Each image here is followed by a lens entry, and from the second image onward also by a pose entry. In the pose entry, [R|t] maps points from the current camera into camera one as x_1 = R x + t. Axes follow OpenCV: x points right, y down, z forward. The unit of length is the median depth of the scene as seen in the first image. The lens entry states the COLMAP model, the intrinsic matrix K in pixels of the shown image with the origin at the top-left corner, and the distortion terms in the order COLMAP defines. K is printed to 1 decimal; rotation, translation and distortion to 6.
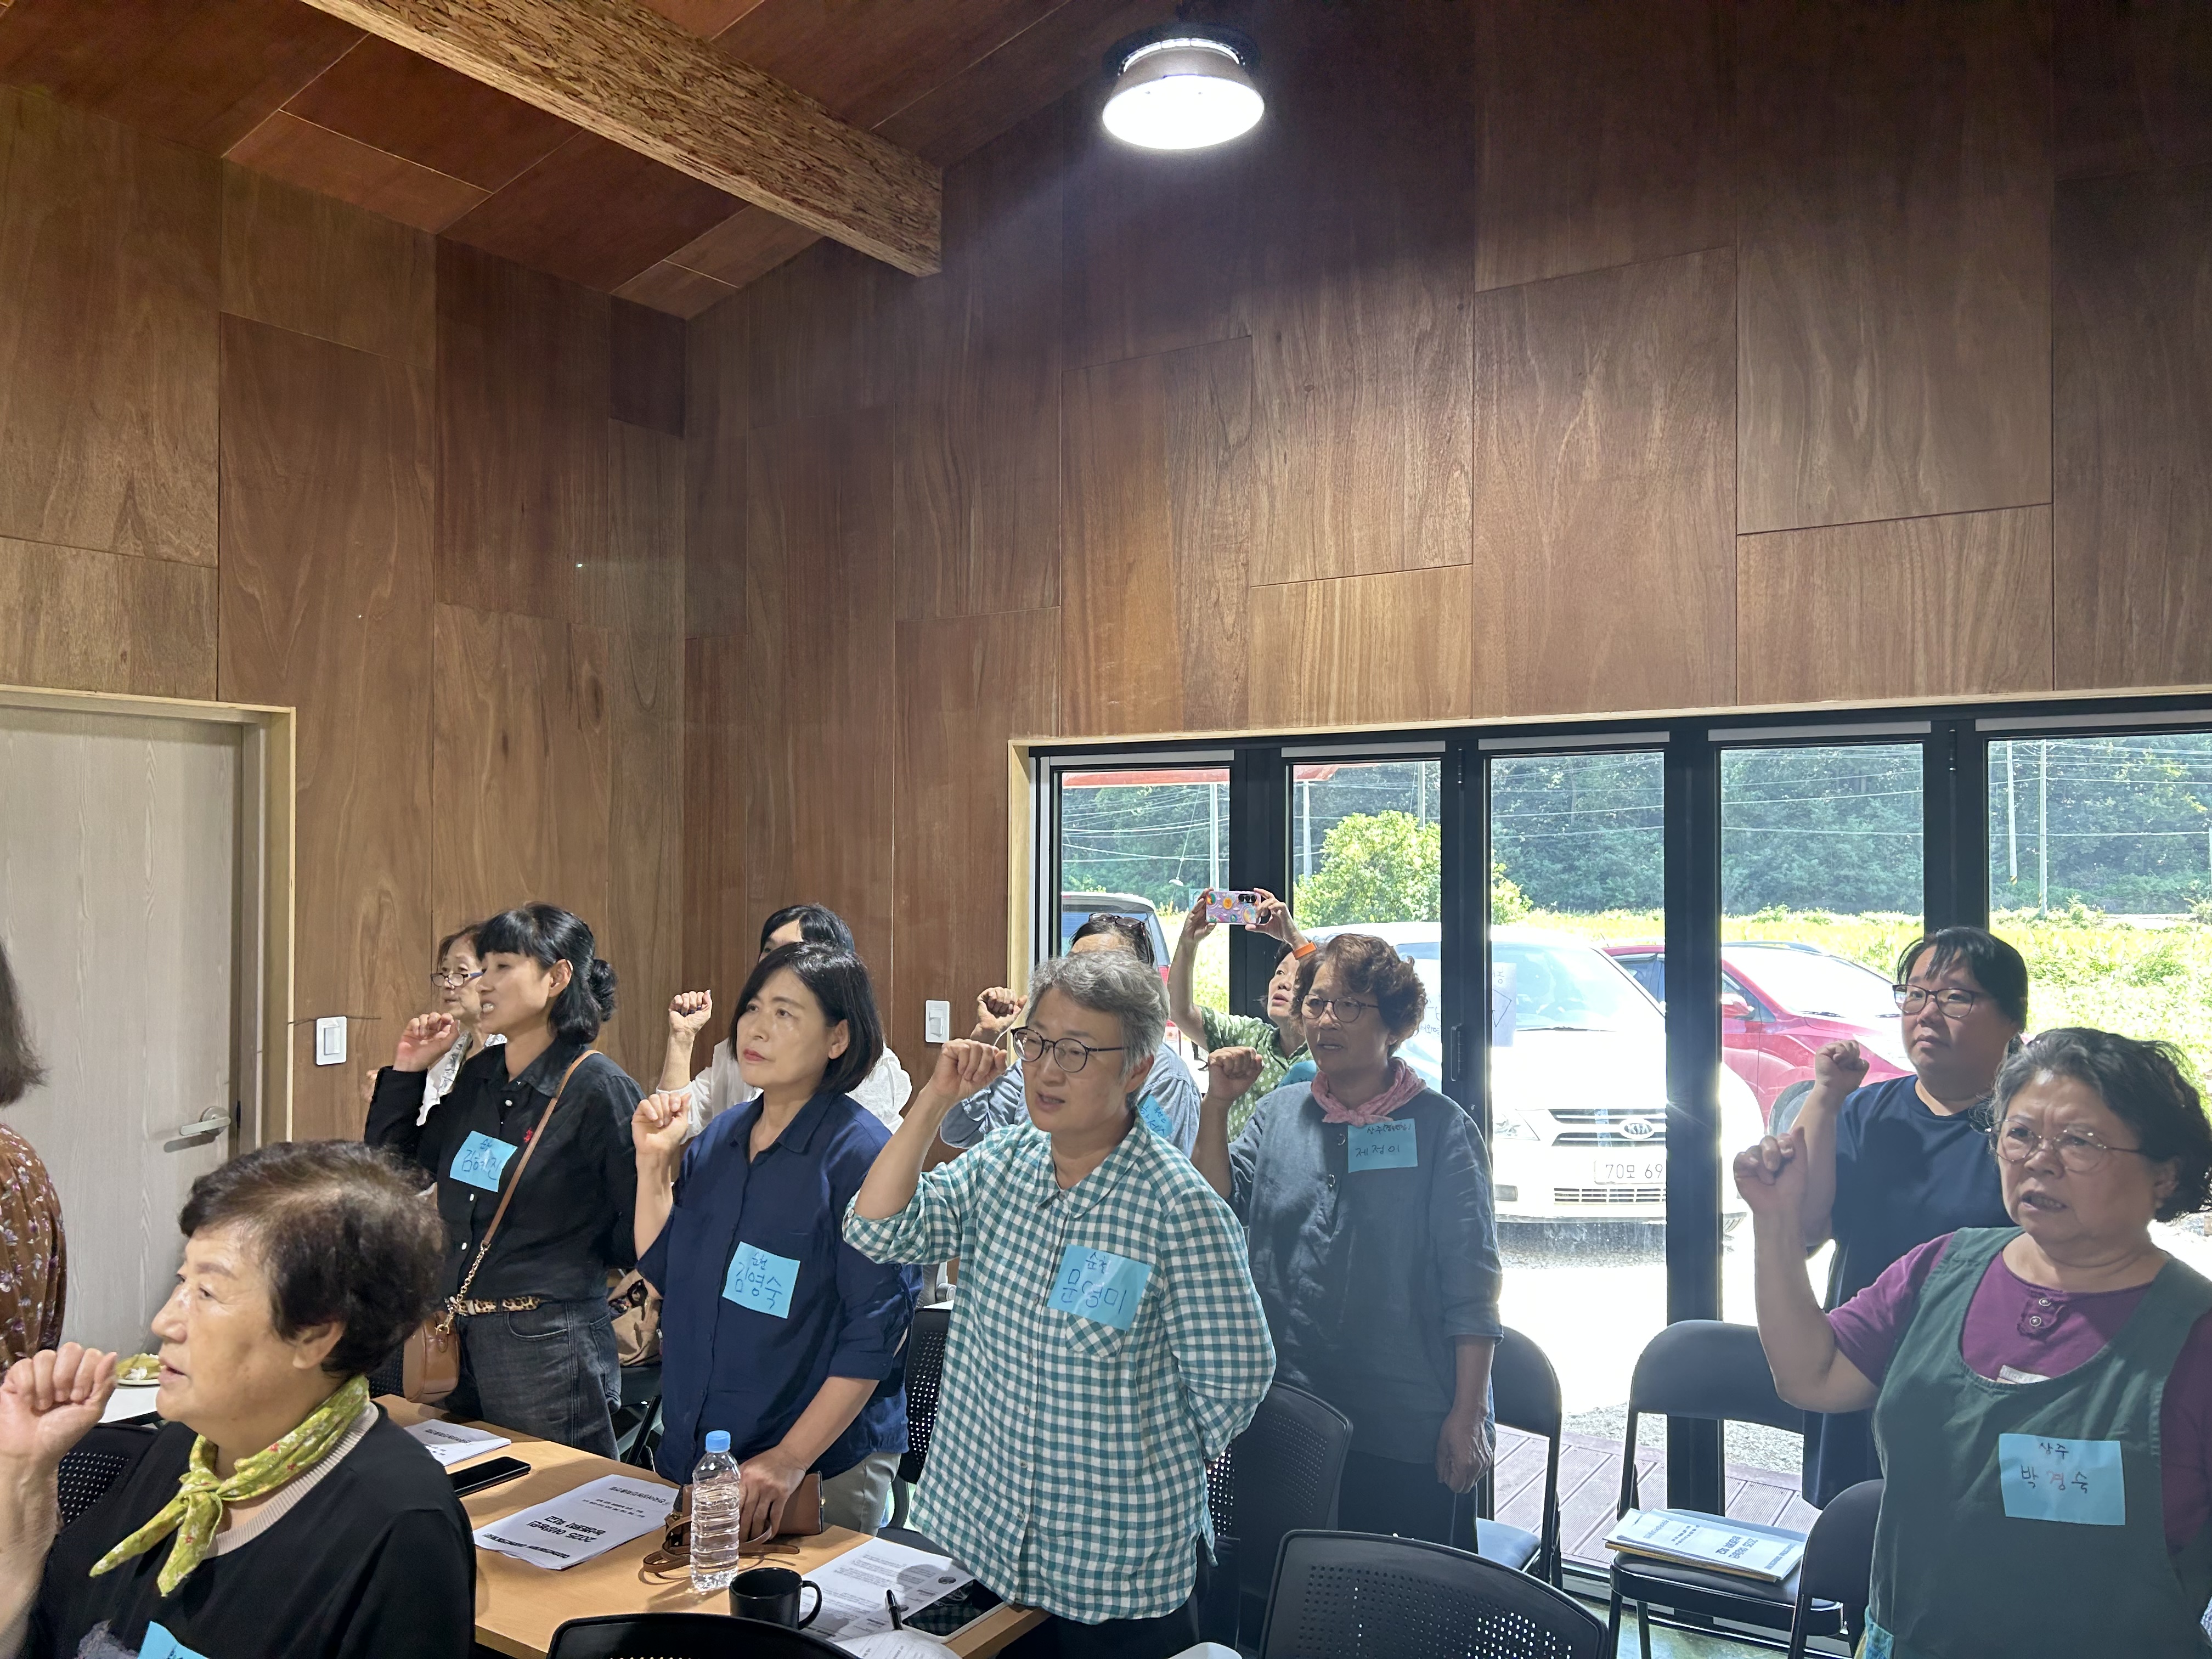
lens RADIAL K [[1657.4, 0, 1114.3], [0, 1657.4, 836.2], [0, 0, 1]] dist [0.052860, -0.062174]
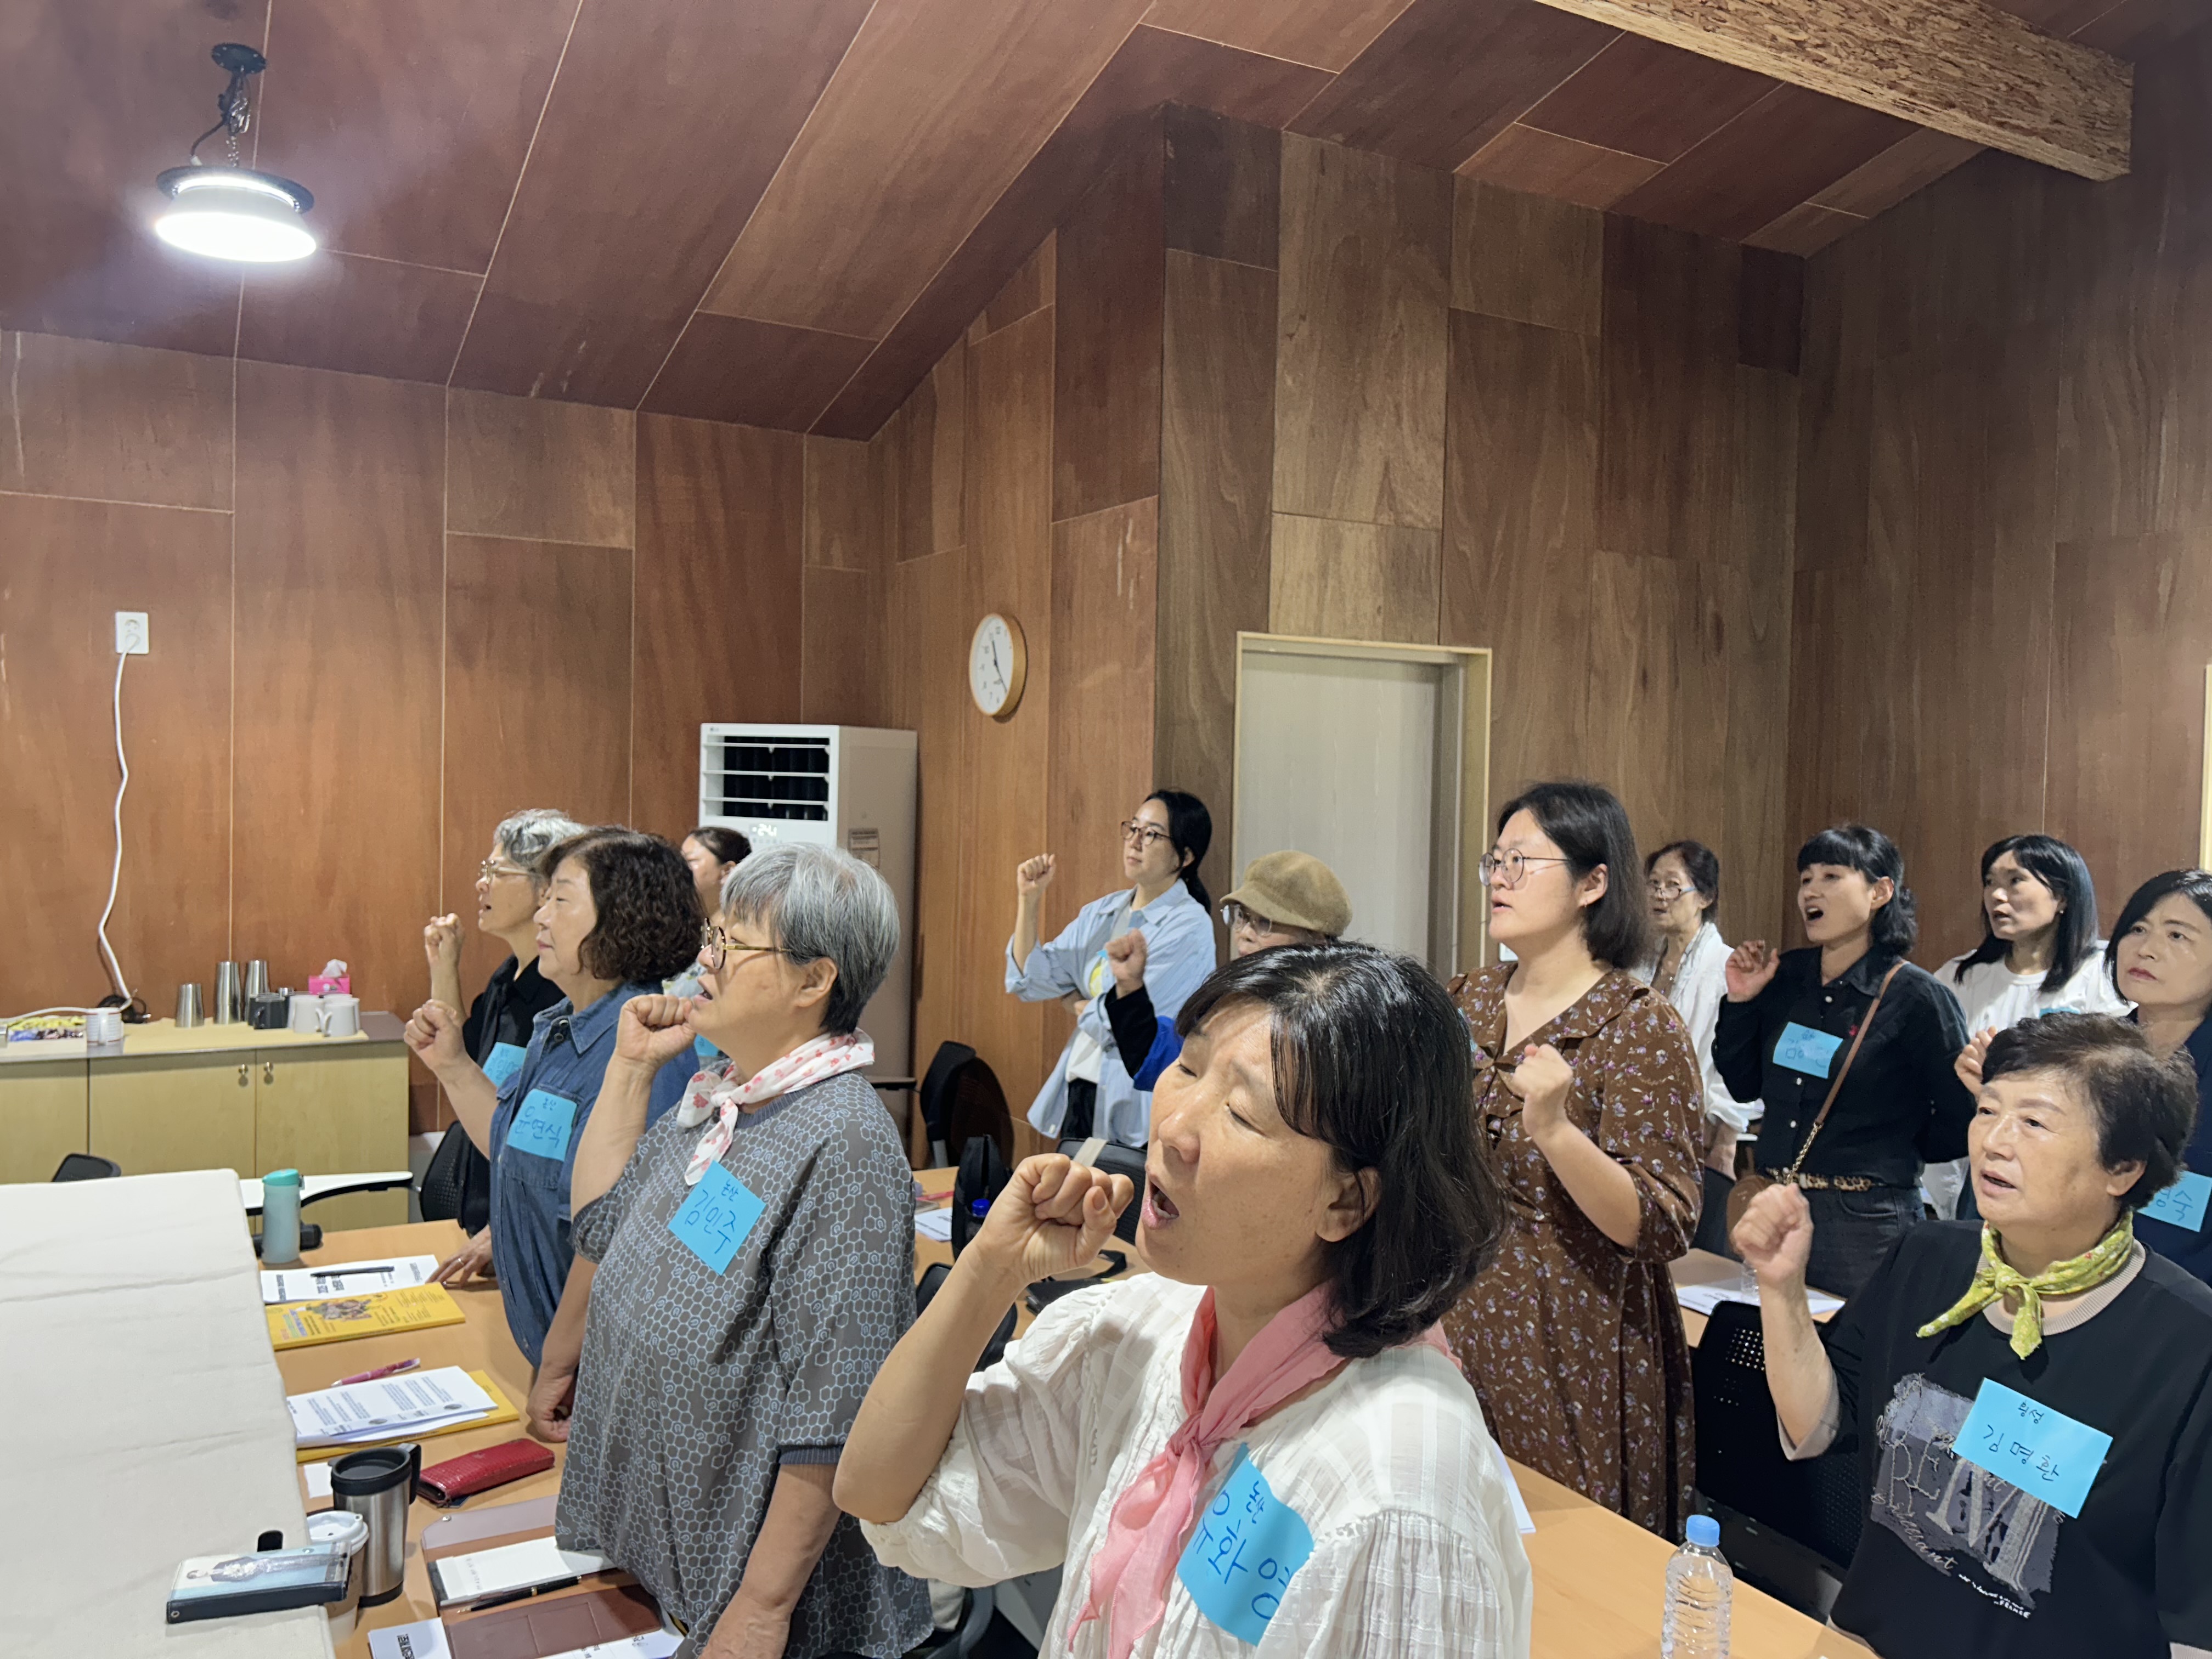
lens RADIAL K [[1657.4, 0, 1136.0], [0, 1657.4, 820.6], [0, 0, 1]] dist [0.052860, -0.062174]
pose [[0.891452, 0.025824, -0.452378, -0.195610], [-0.011435, 0.999339, 0.034513, 0.004318], [0.452971, -0.025593, 0.891158, -0.135496]]
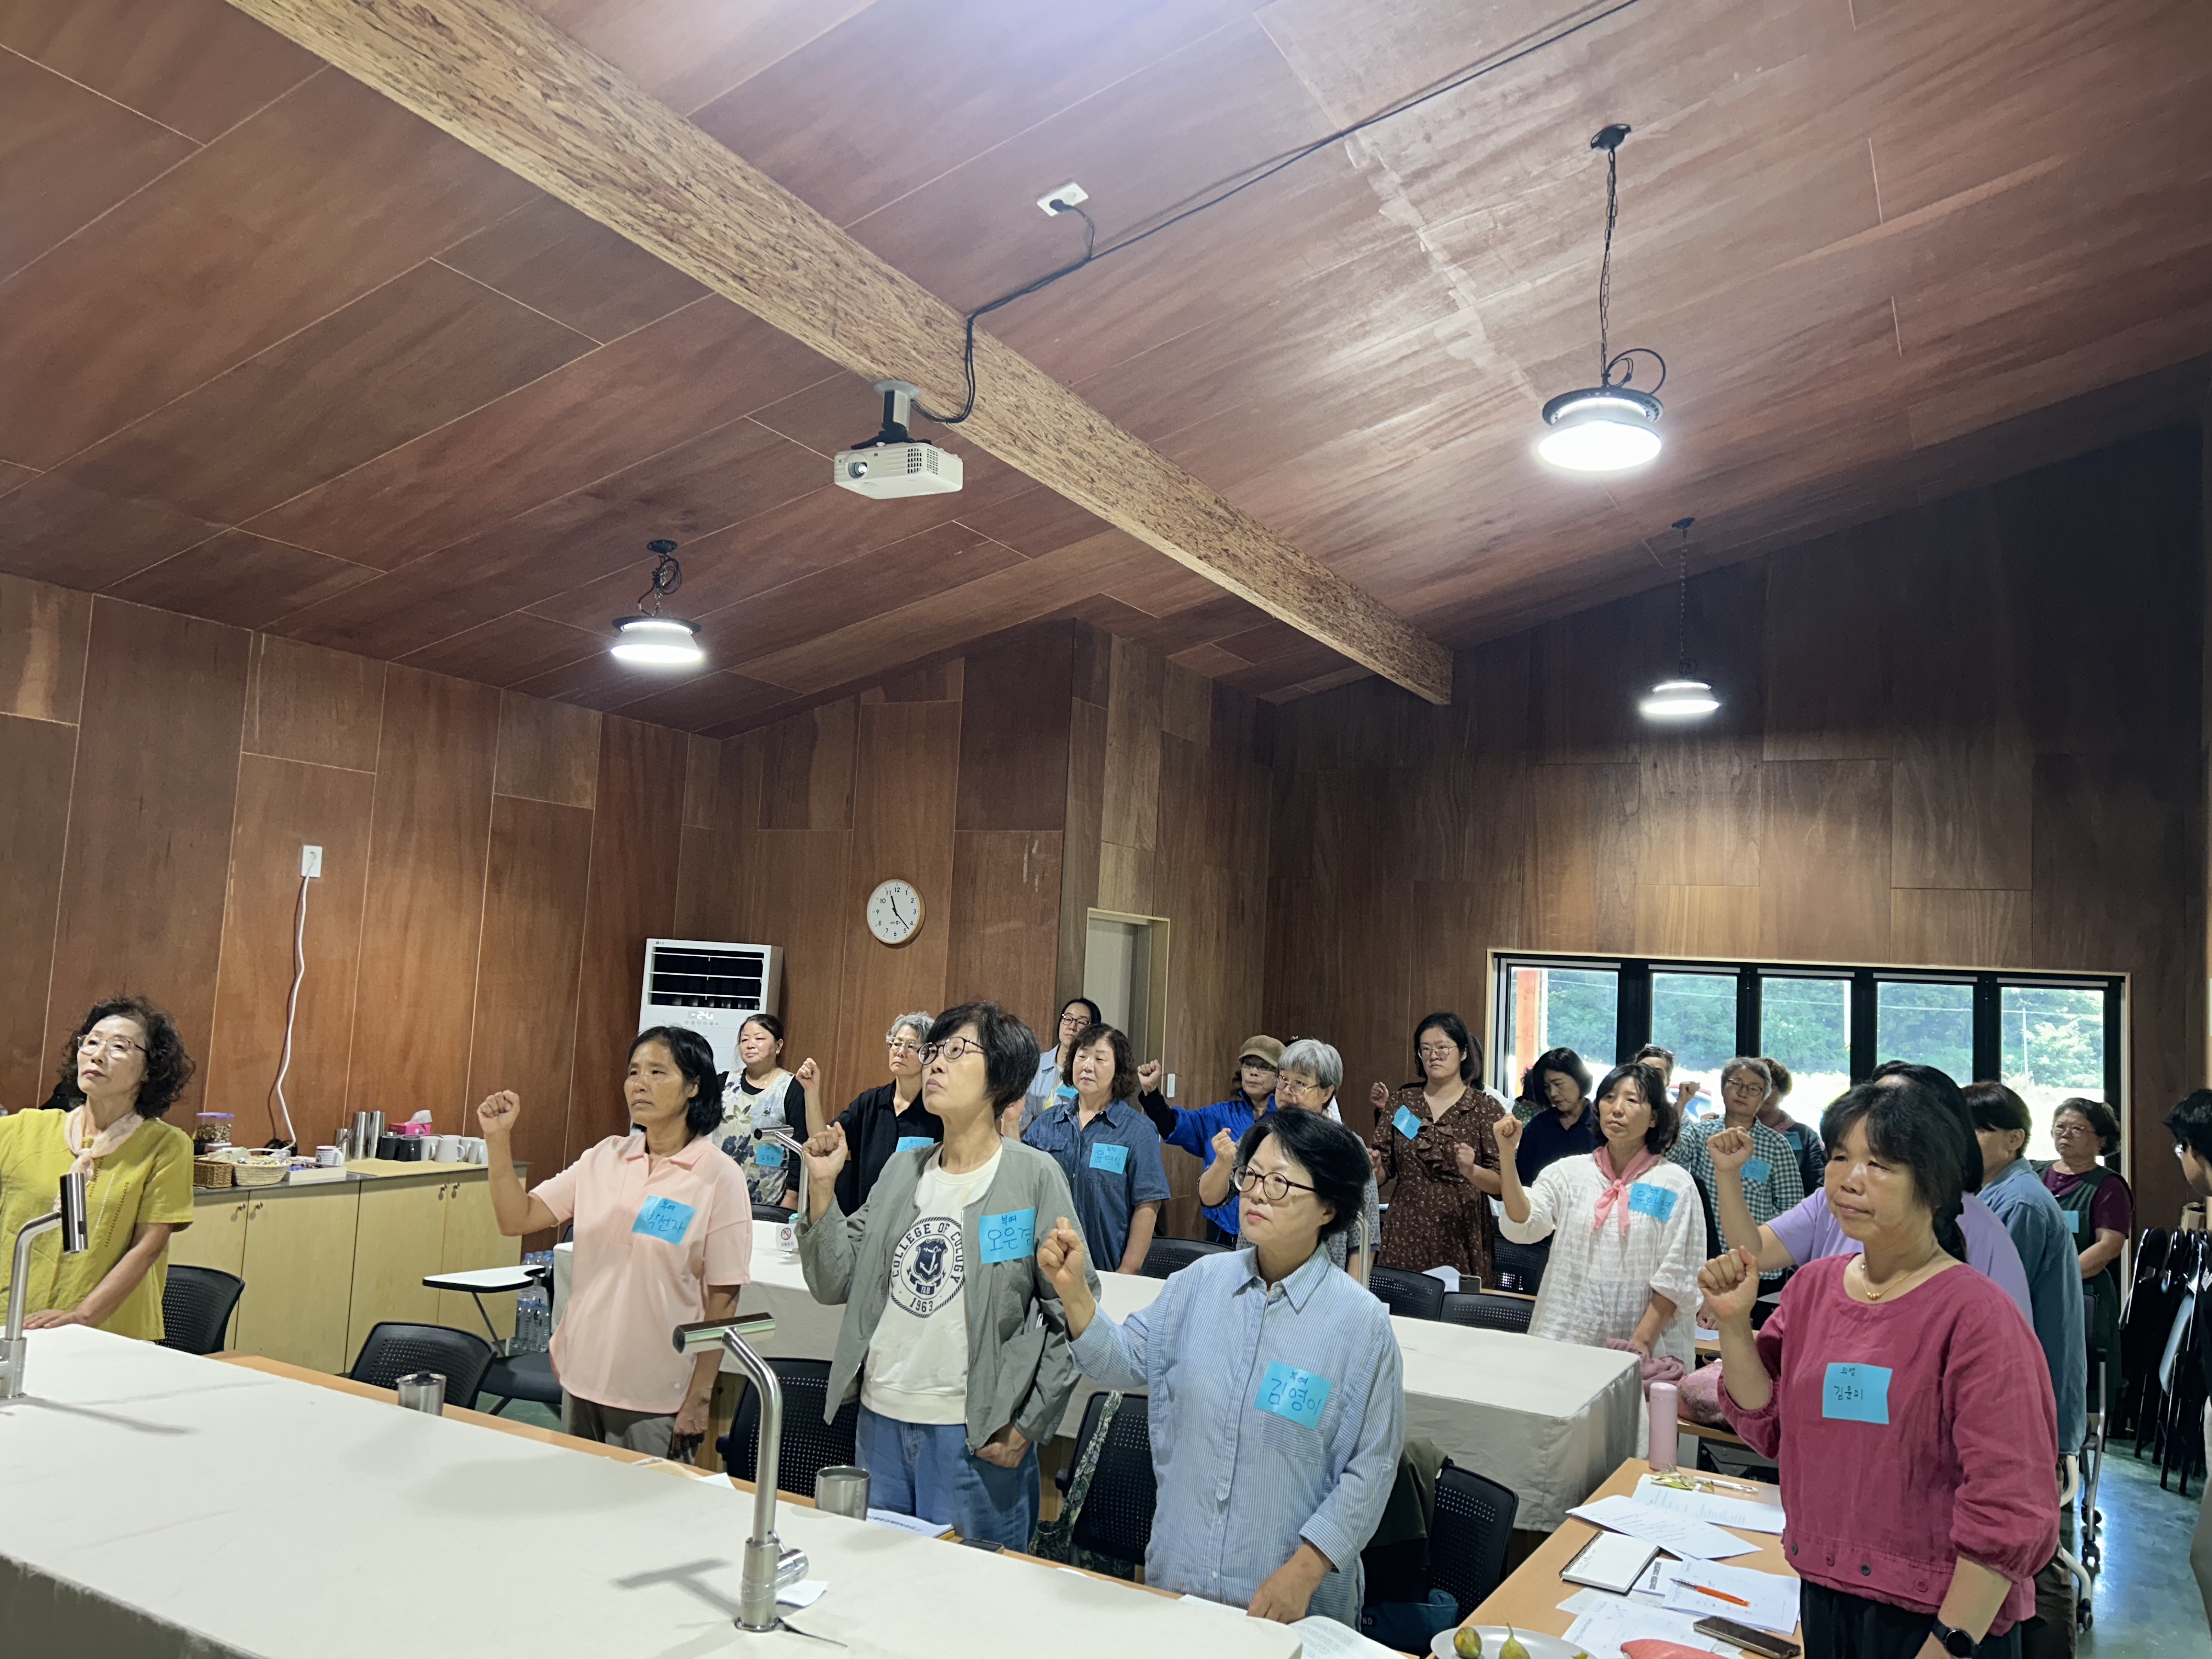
lens RADIAL K [[1657.4, 0, 1092.5], [0, 1657.4, 823.0], [0, 0, 1]] dist [0.052860, -0.062174]
pose [[0.995924, 0.056147, 0.070584, -0.755232], [-0.050047, 0.995088, -0.085407, -0.017802], [-0.075033, 0.081527, 0.993843, -1.019950]]
